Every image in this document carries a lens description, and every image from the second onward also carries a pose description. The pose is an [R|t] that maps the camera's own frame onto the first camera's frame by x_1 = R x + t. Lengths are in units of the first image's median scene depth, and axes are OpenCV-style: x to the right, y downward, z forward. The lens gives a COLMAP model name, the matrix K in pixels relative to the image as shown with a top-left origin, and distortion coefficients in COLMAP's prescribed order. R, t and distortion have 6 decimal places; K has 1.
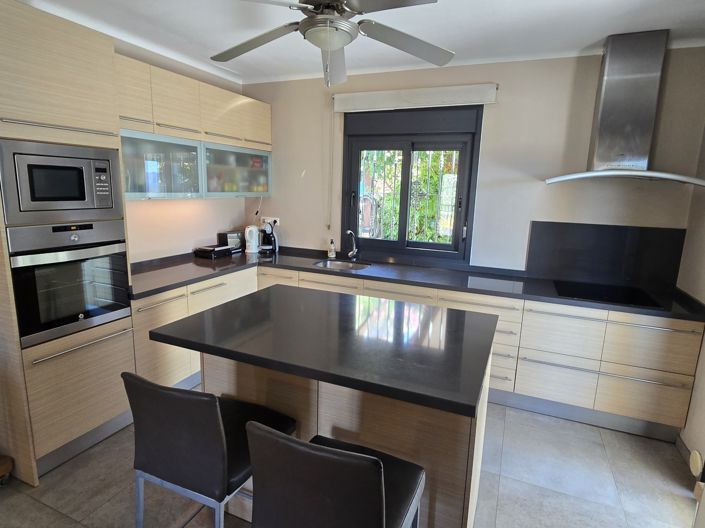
lens RADIAL K [[396.4, 0, 352.5], [0, 396.4, 264.0], [0, 0, 1]] dist [-0.001341, -0.000933]
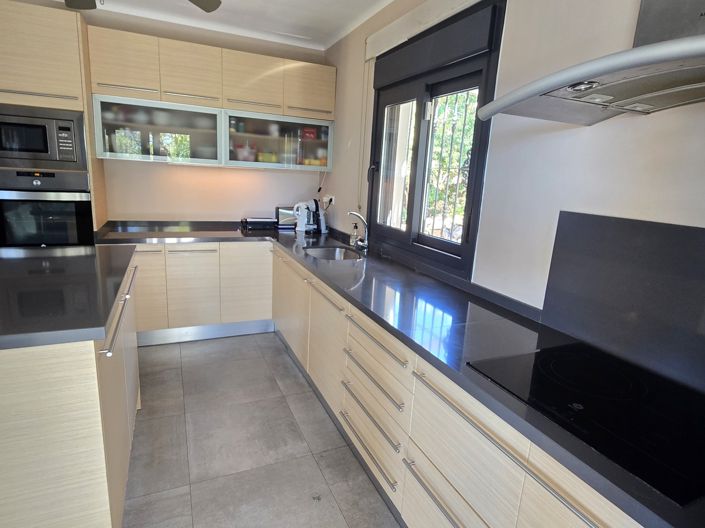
lens RADIAL K [[396.4, 0, 352.5], [0, 396.4, 264.0], [0, 0, 1]] dist [-0.001341, -0.000933]
pose [[0.740252, 0.161507, -0.652643, 0.533330], [-0.163749, 0.984797, 0.057973, -0.028642], [0.652084, 0.063955, 0.755445, 0.427684]]
